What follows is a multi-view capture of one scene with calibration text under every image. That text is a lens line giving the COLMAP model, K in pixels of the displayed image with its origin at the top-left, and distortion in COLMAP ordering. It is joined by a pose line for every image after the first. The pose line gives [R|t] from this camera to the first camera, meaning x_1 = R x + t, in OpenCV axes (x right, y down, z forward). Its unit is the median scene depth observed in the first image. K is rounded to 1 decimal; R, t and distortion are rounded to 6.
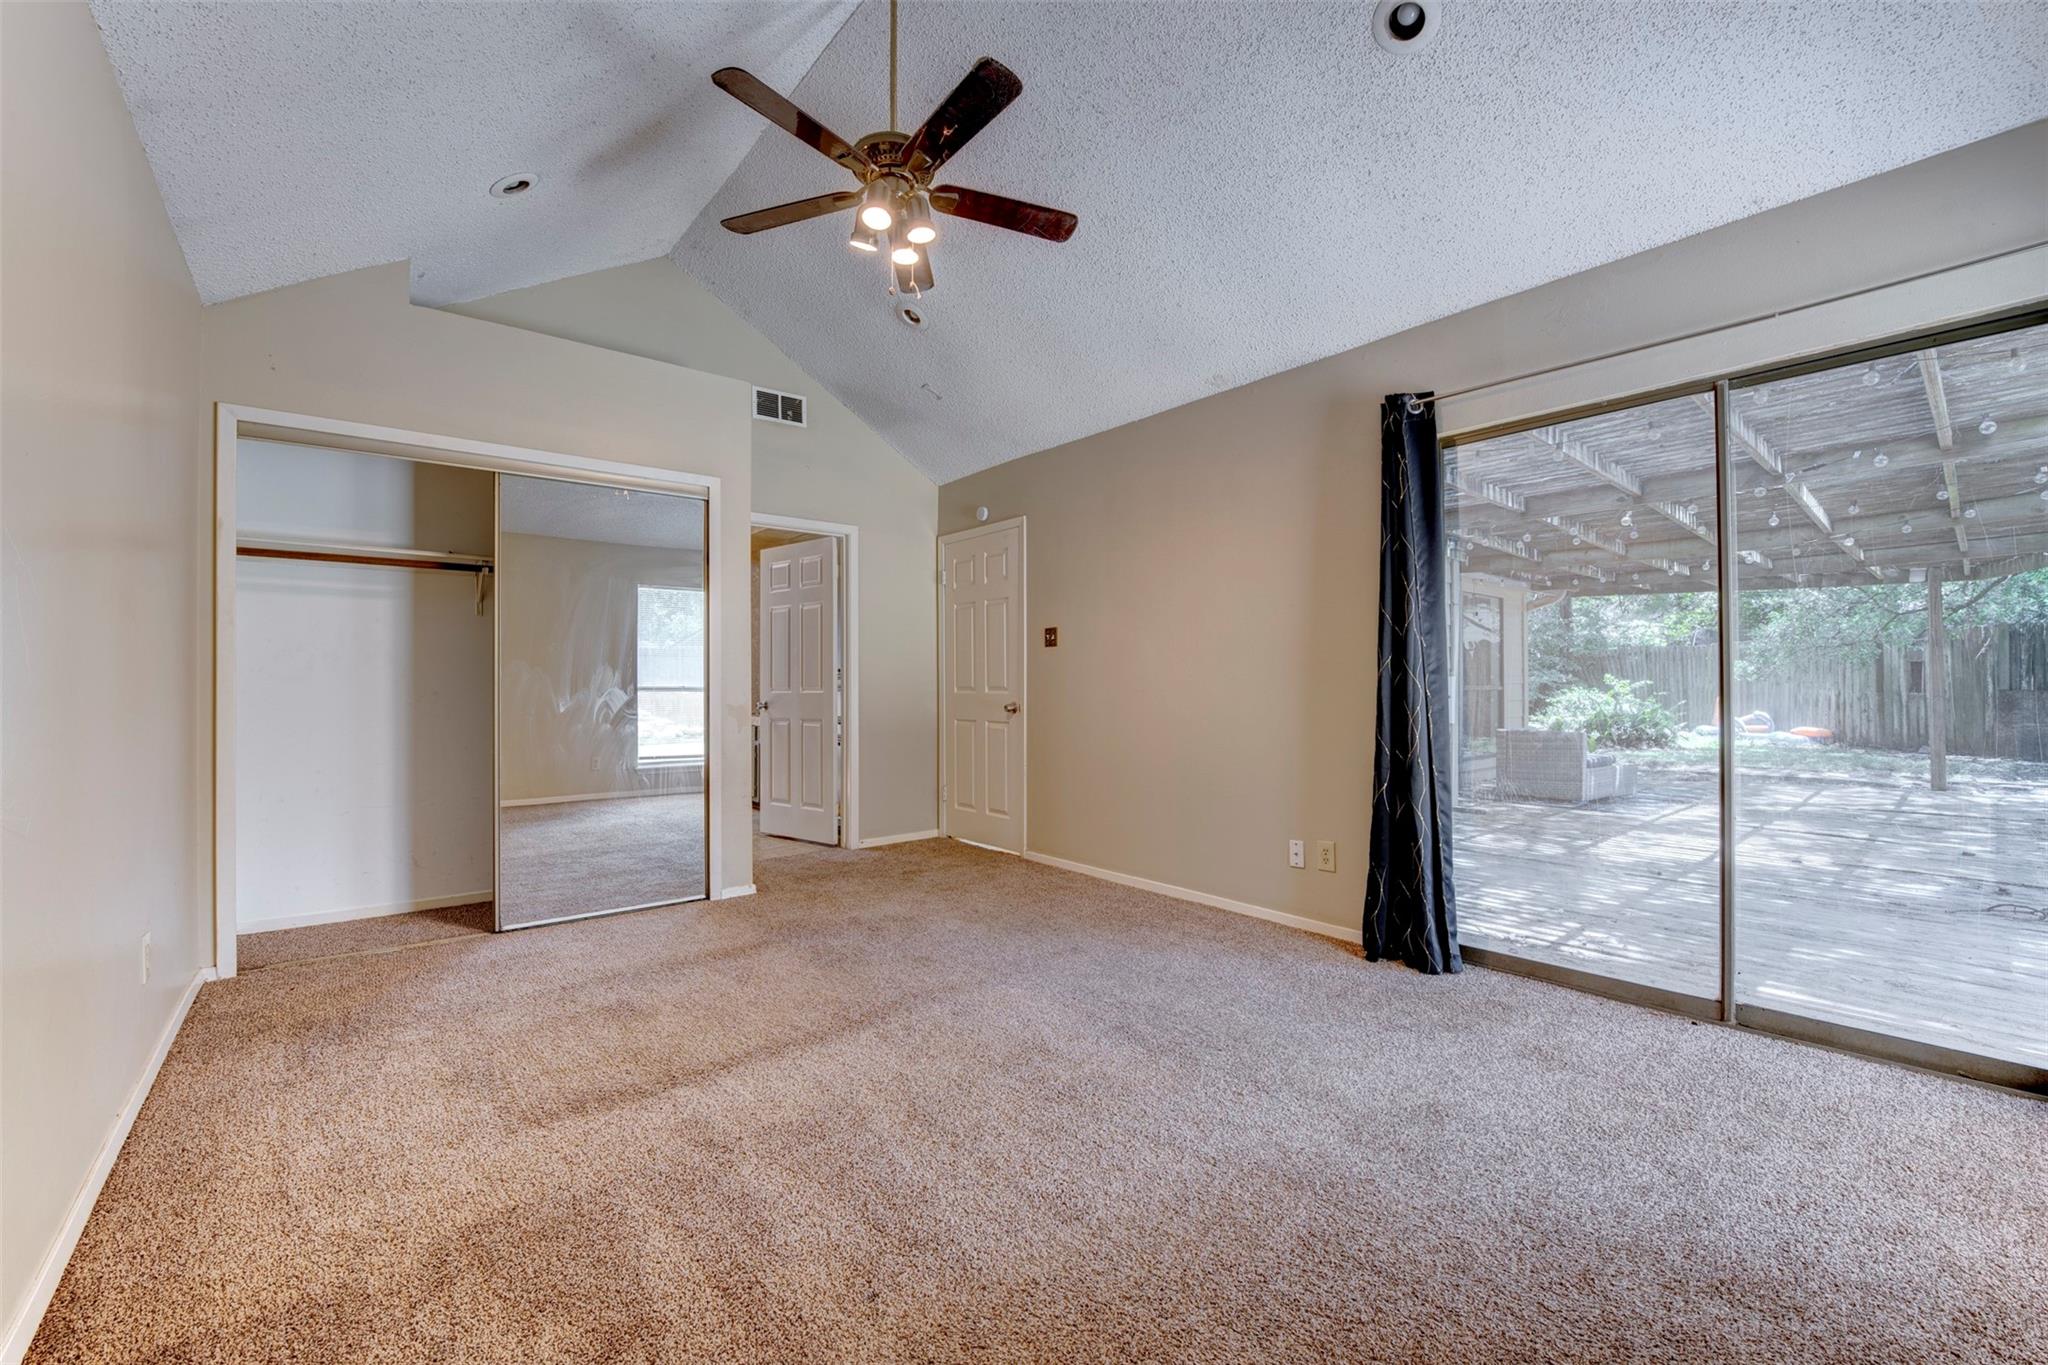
lens RADIAL K [[815.5, 0, 1023.3], [0, 815.5, 679.1], [0, 0, 1]] dist [-0.017083, -0.001313]
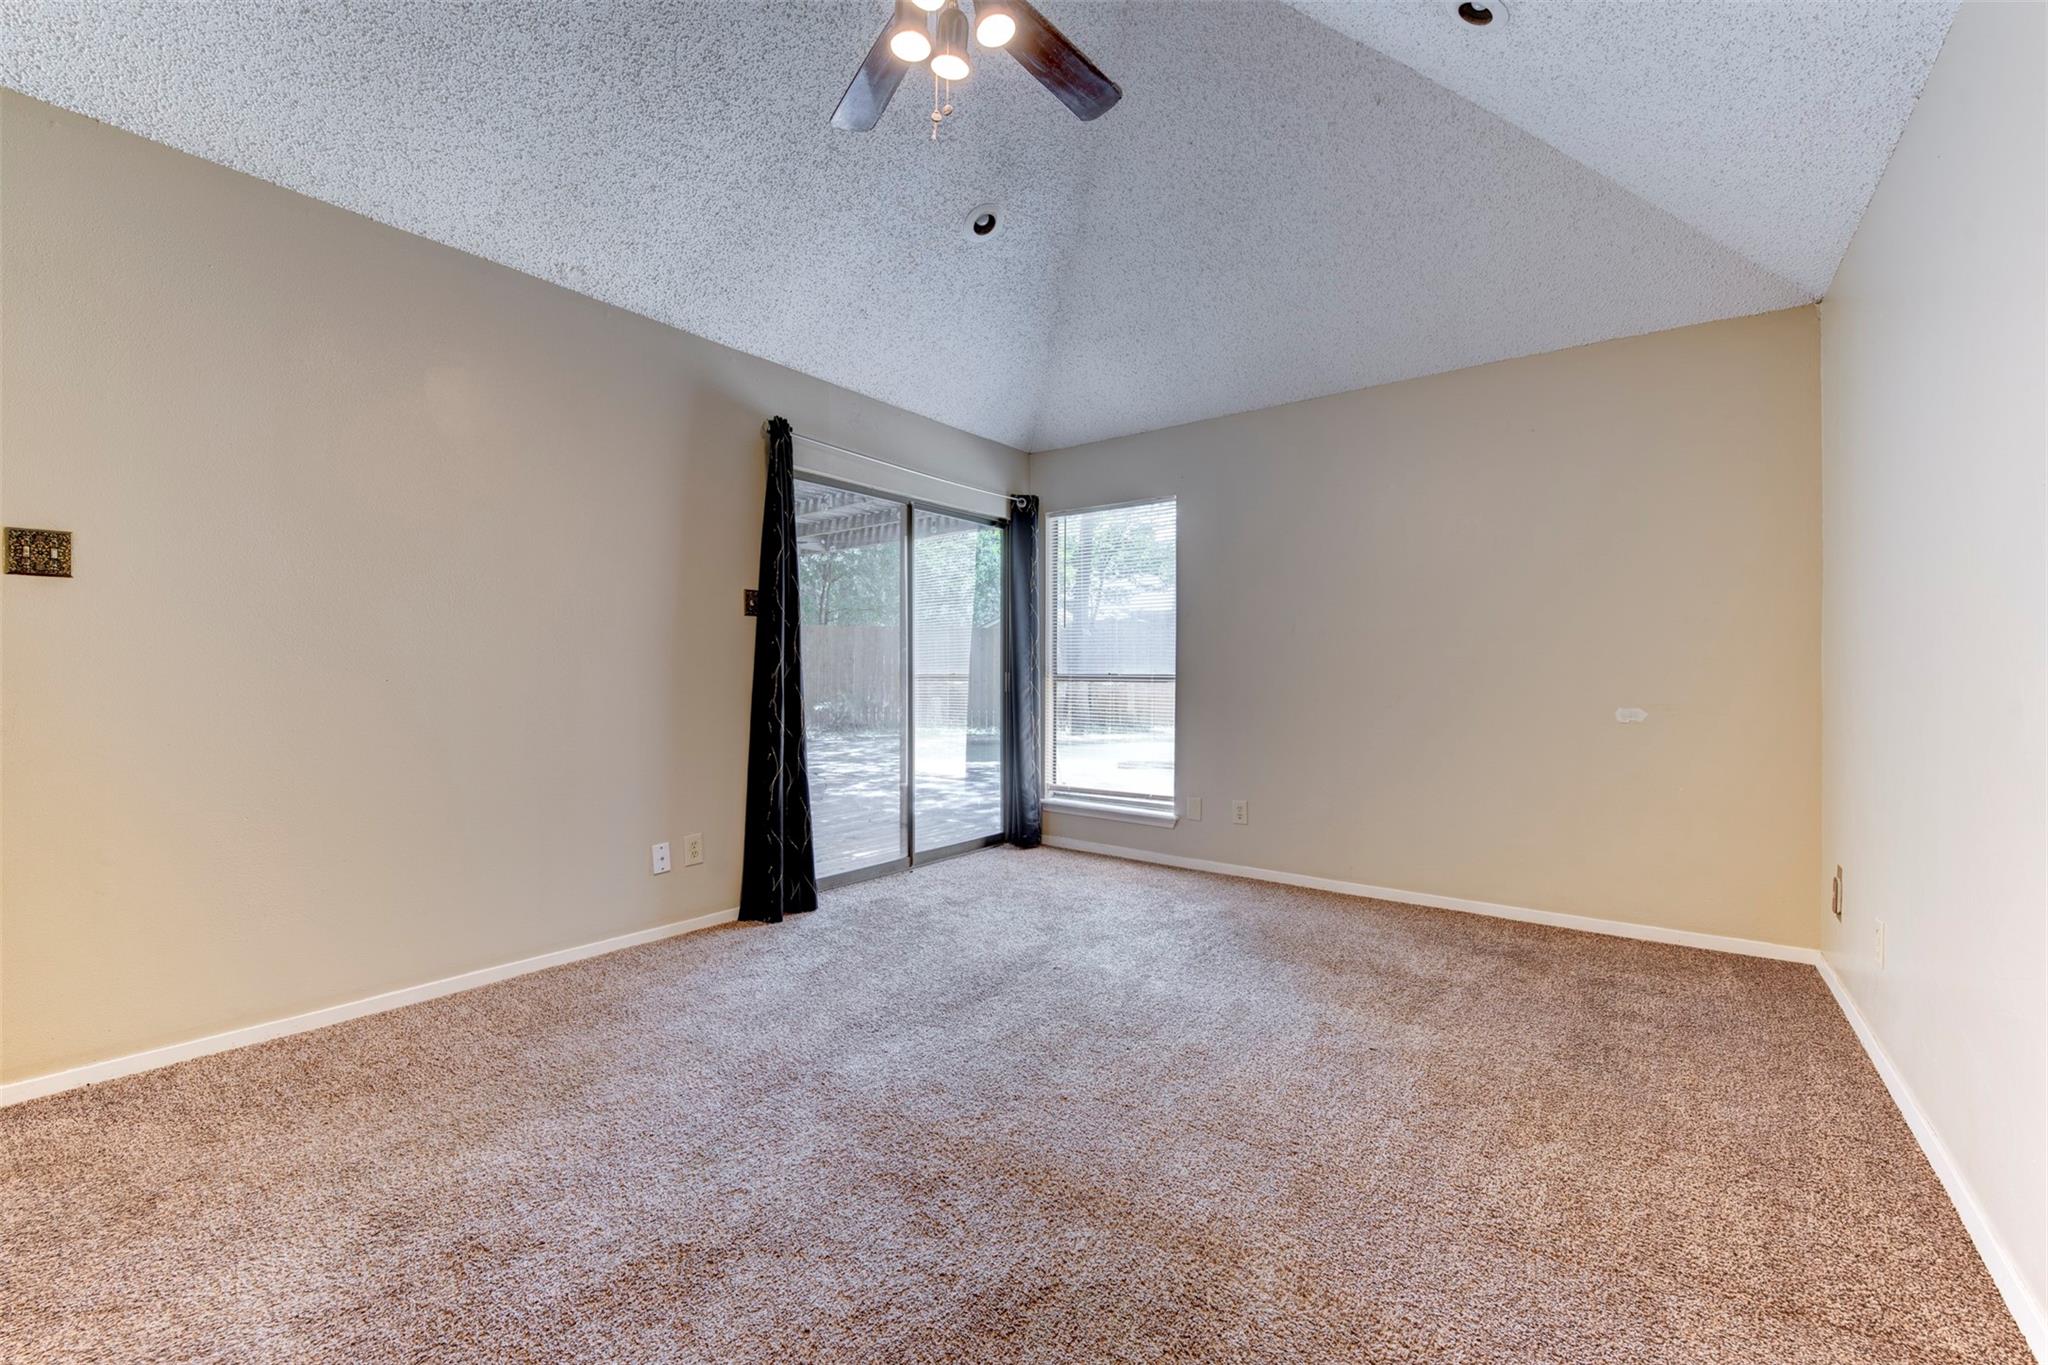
lens RADIAL K [[815.5, 0, 1027.9], [0, 815.5, 682.0], [0, 0, 1]] dist [-0.017083, -0.001313]
pose [[-0.221685, -0.007733, 0.975088, -0.682744], [-0.009695, 0.999937, 0.005726, 0.008955], [-0.975070, -0.008184, -0.221746, 0.858718]]
